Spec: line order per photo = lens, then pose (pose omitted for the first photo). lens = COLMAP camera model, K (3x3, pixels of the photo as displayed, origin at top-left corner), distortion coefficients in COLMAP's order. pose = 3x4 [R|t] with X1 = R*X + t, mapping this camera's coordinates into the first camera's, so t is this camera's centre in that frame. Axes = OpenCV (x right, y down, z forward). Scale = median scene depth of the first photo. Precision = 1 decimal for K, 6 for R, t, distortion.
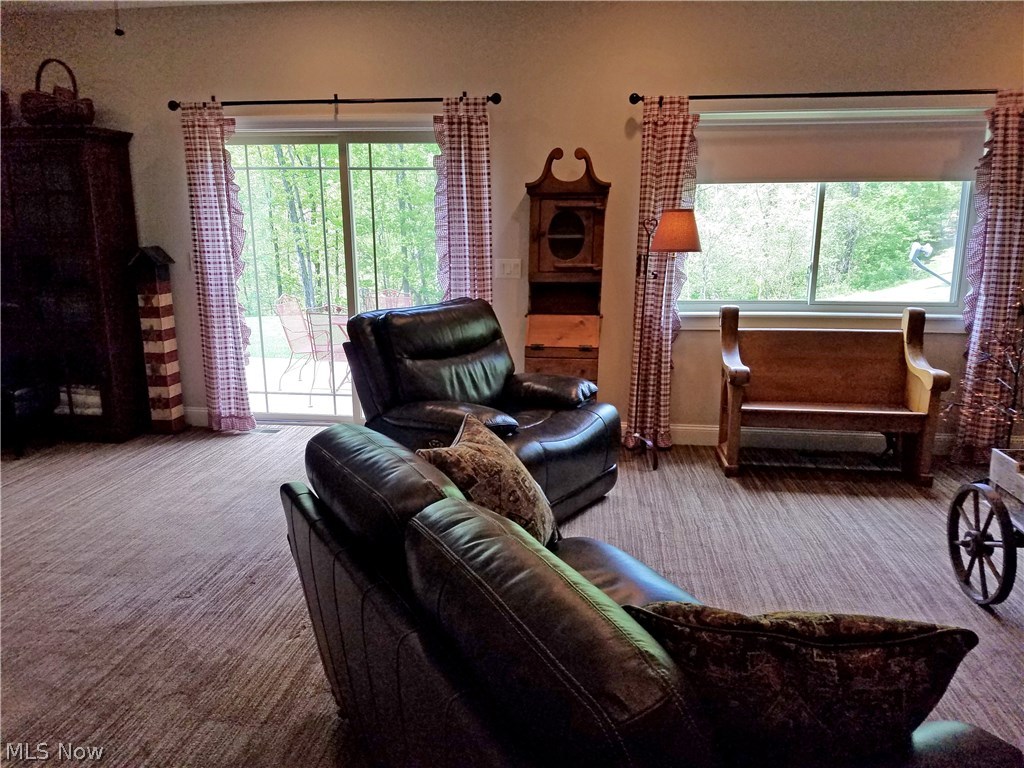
lens RADIAL K [[781.4, 0, 502.9], [0, 781.4, 388.9], [0, 0, 1]] dist [0.165477, -0.231645]
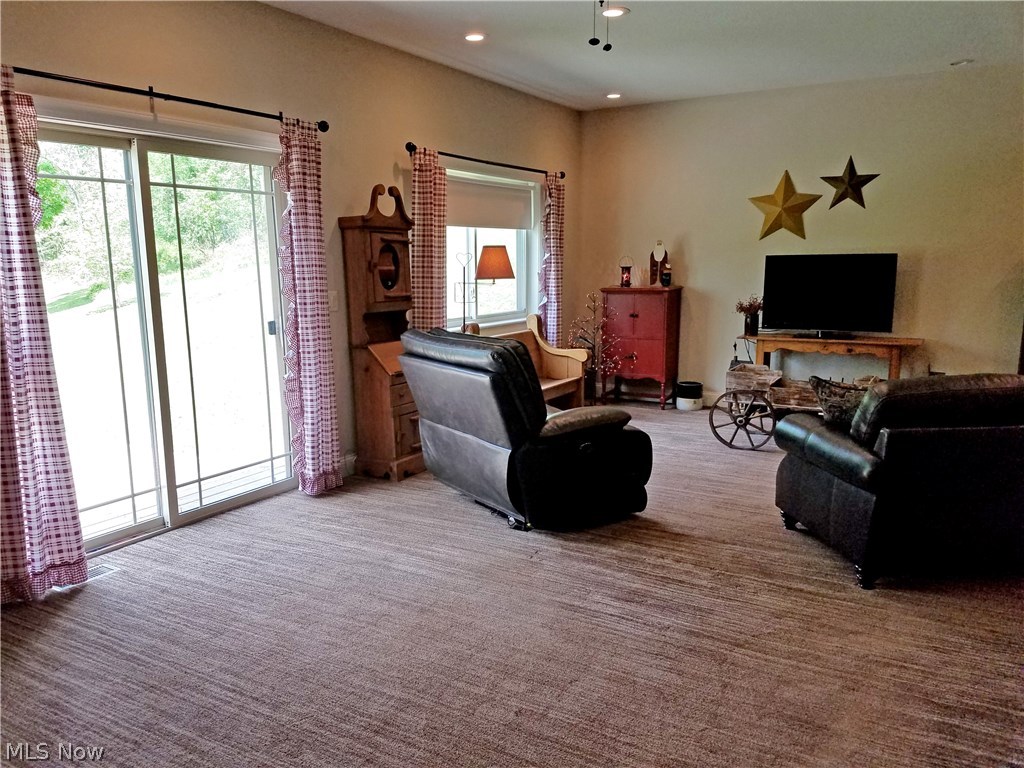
lens RADIAL K [[781.4, 0, 502.9], [0, 781.4, 388.9], [0, 0, 1]] dist [0.165477, -0.231645]
pose [[0.374274, -0.164164, 0.912671, -0.788078], [0.187139, 0.977327, 0.099050, -0.102637], [-0.908239, 0.133725, 0.396510, 0.430586]]
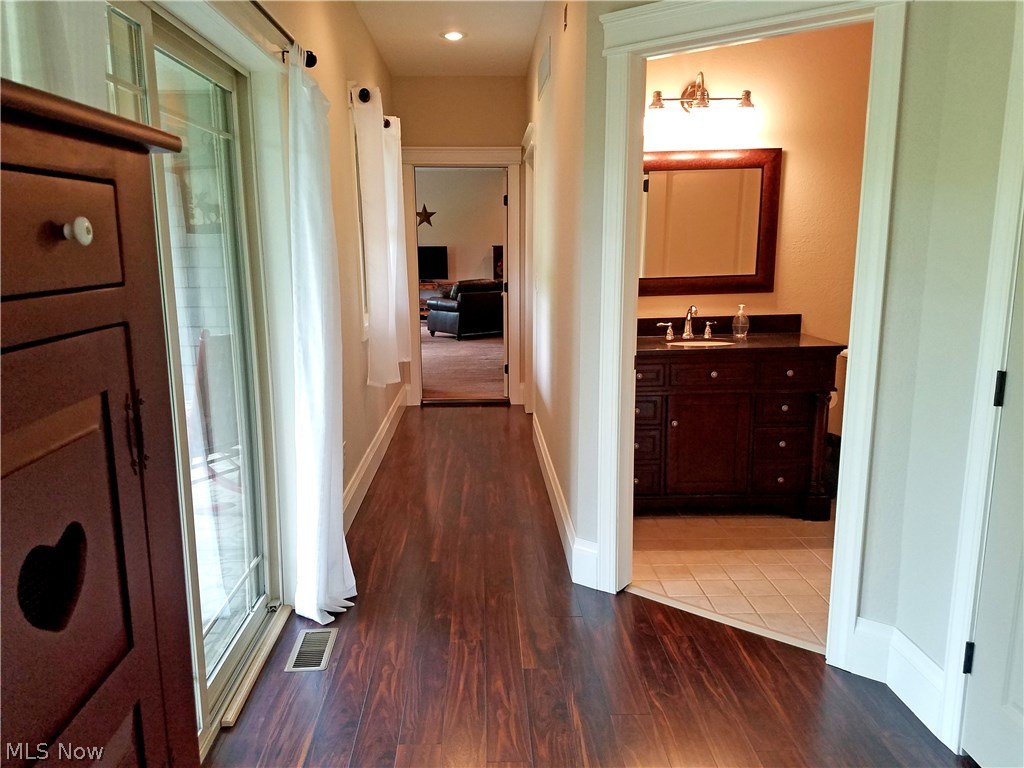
lens RADIAL K [[781.4, 0, 502.9], [0, 781.4, 388.9], [0, 0, 1]] dist [0.165477, -0.231645]
pose [[-0.178180, -0.181585, 0.967098, -2.420451], [0.201857, 0.955178, 0.216537, -0.156720], [-0.963071, 0.233799, -0.133539, 0.665478]]
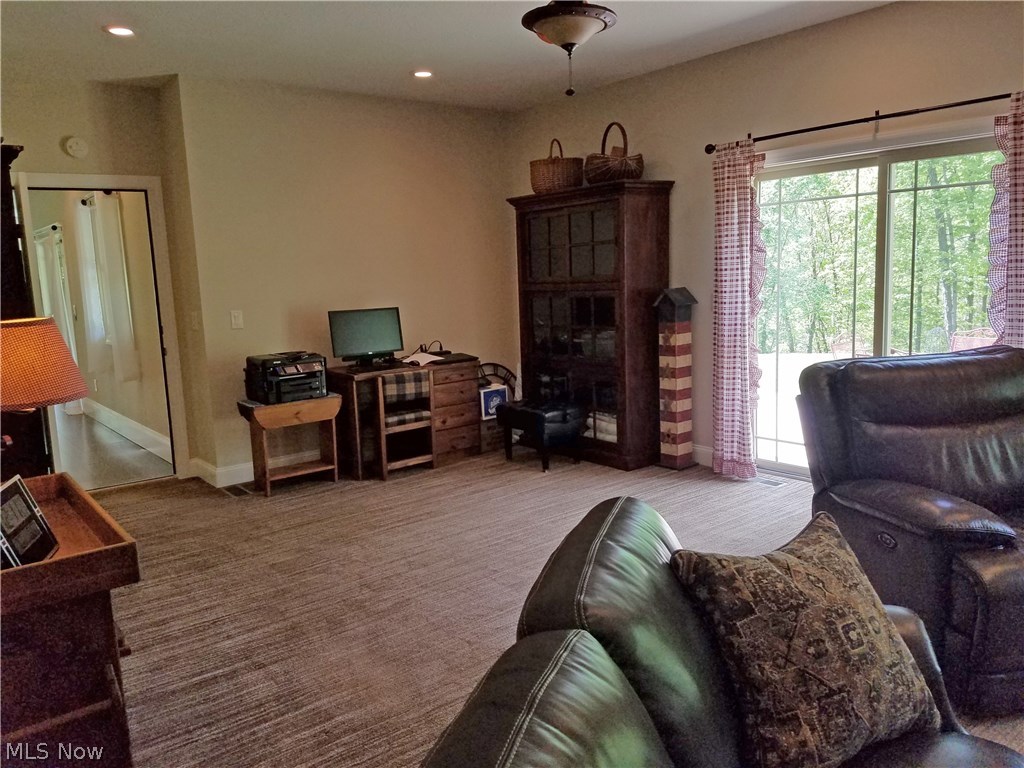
lens RADIAL K [[781.4, 0, 502.9], [0, 781.4, 388.9], [0, 0, 1]] dist [0.165477, -0.231645]
pose [[0.738317, 0.077714, -0.669961, 0.095031], [-0.107180, 0.994236, -0.002787, -0.020572], [0.665883, 0.073864, 0.742391, 0.100312]]
